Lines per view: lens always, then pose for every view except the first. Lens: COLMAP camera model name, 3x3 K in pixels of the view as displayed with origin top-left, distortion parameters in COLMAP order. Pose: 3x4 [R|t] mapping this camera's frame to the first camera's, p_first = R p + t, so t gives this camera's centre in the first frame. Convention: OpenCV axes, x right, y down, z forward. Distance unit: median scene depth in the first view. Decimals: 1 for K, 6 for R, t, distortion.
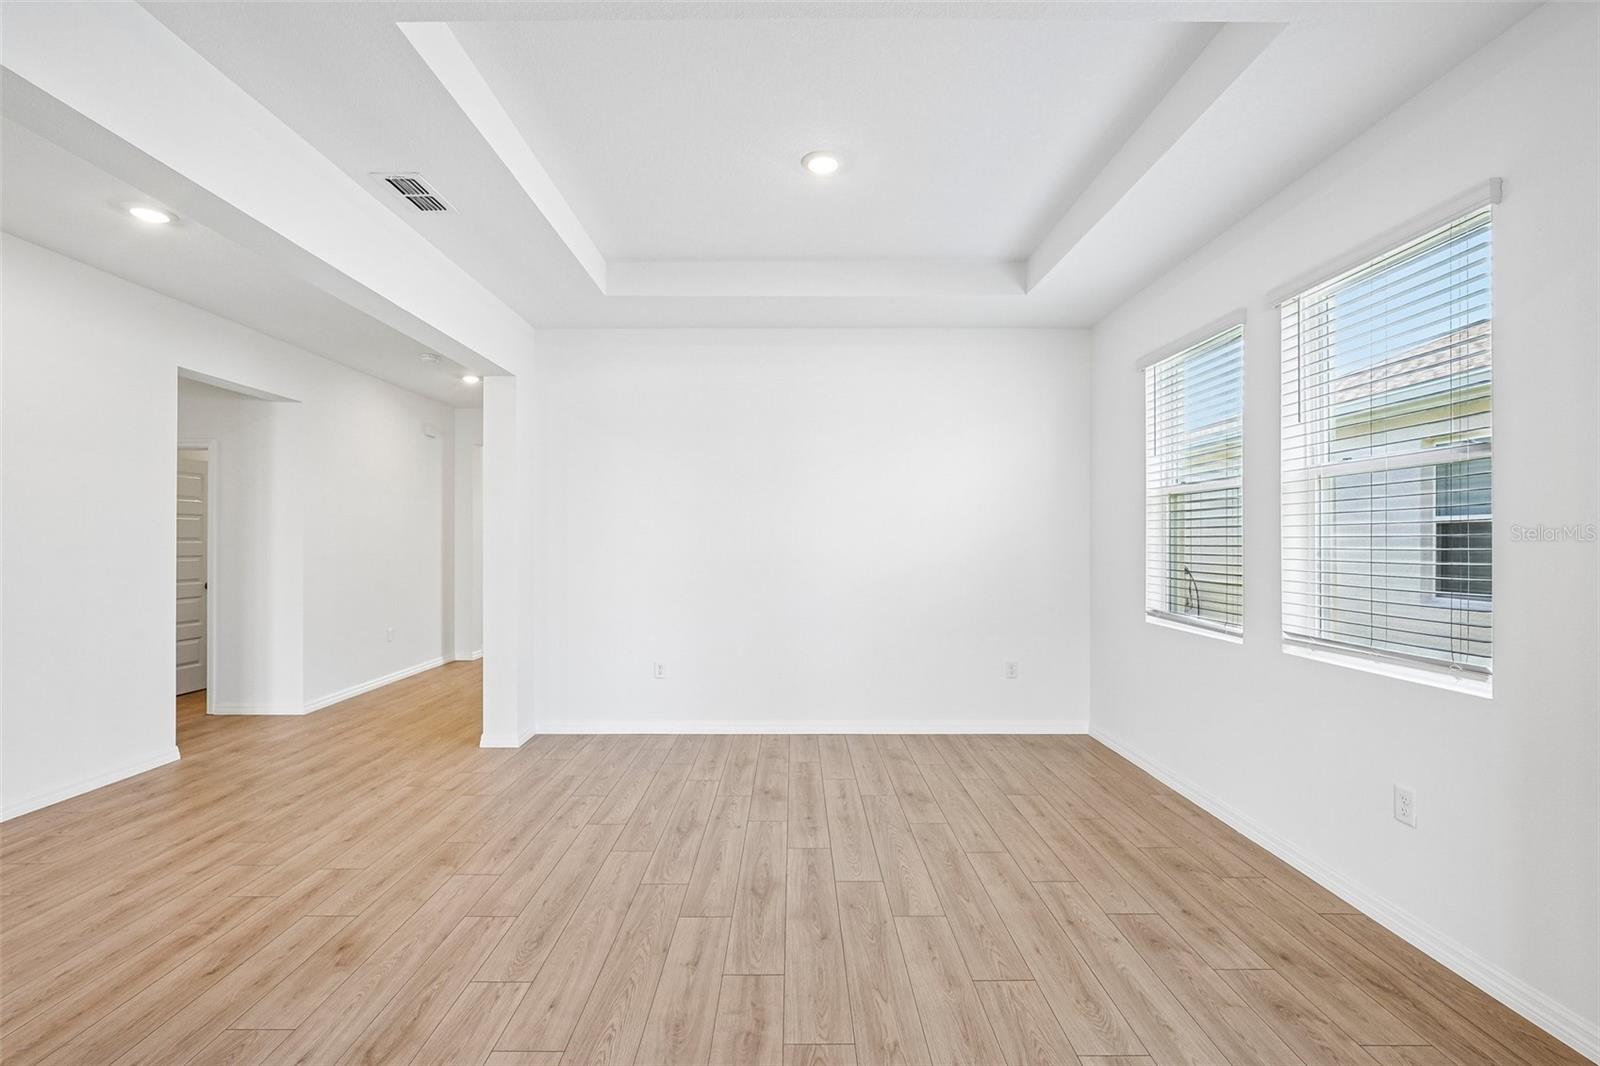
lens RADIAL K [[703.8, 0, 792.2], [0, 703.8, 538.1], [0, 0, 1]] dist [-0.006694, -0.000098]
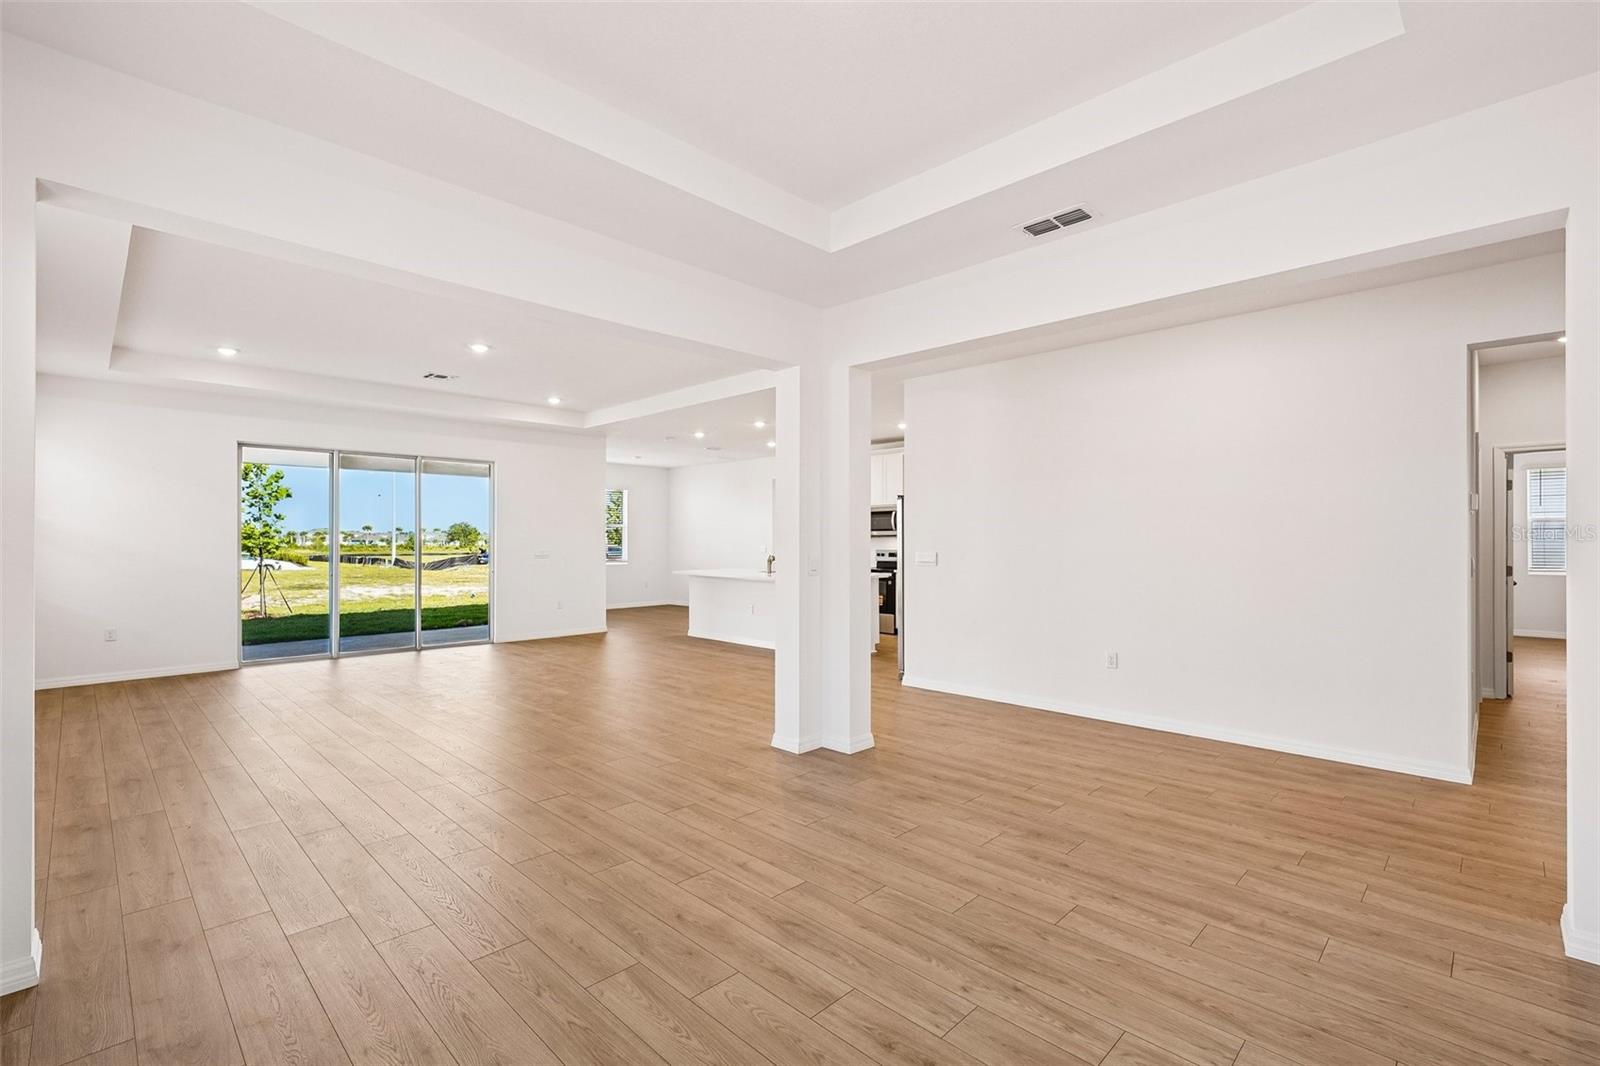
lens RADIAL K [[703.8, 0, 792.2], [0, 703.8, 538.1], [0, 0, 1]] dist [-0.006694, -0.000098]
pose [[-0.701335, -0.002457, -0.712828, 0.549148], [0.001498, 0.999987, -0.004920, 0.006623], [0.712830, -0.004518, -0.701322, 1.508258]]
